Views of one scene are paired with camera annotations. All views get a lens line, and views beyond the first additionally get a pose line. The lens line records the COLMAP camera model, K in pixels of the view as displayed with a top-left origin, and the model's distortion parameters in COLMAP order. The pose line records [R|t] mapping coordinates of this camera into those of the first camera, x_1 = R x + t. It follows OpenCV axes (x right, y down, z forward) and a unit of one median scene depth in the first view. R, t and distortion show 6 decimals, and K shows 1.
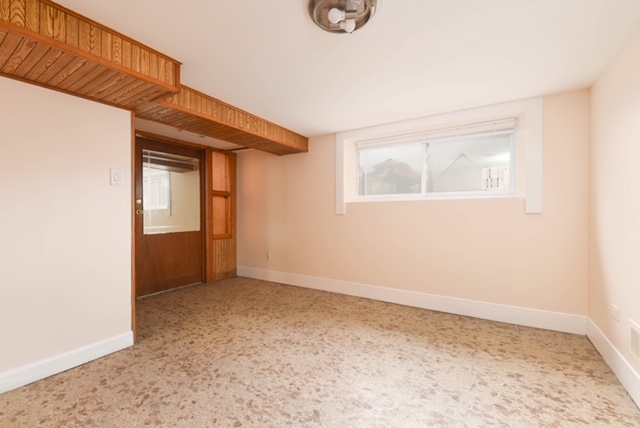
lens RADIAL K [[274.3, 0, 320.0], [0, 274.3, 214.0], [0, 0, 1]] dist [0.000880, -0.010239]
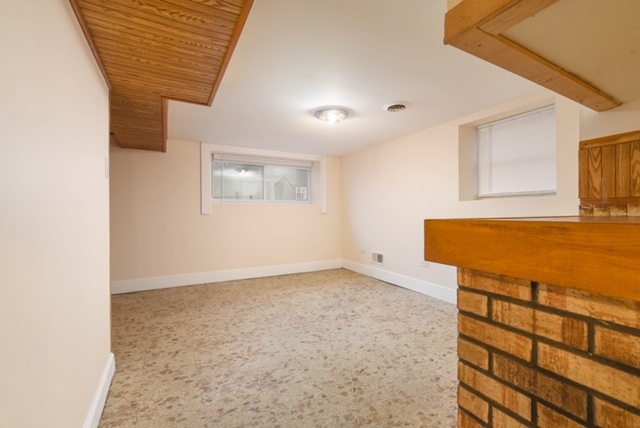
lens RADIAL K [[274.3, 0, 320.0], [0, 274.3, 214.0], [0, 0, 1]] dist [0.000880, -0.010239]
pose [[0.493853, -0.000417, 0.869545, -1.150688], [0.007634, 0.999963, -0.003856, 0.013888], [-0.869512, 0.008543, 0.493838, 0.032574]]
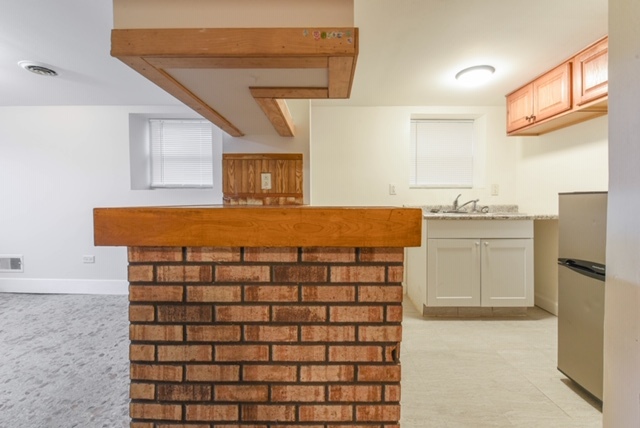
lens RADIAL K [[277.3, 0, 321.9], [0, 277.3, 208.4], [0, 0, 1]] dist [0.050542, -0.026918]
pose [[-0.515586, -0.014672, 0.856712, -1.279585], [0.010642, 0.999667, 0.023525, 0.014867], [-0.856772, 0.021246, -0.515258, 0.020425]]
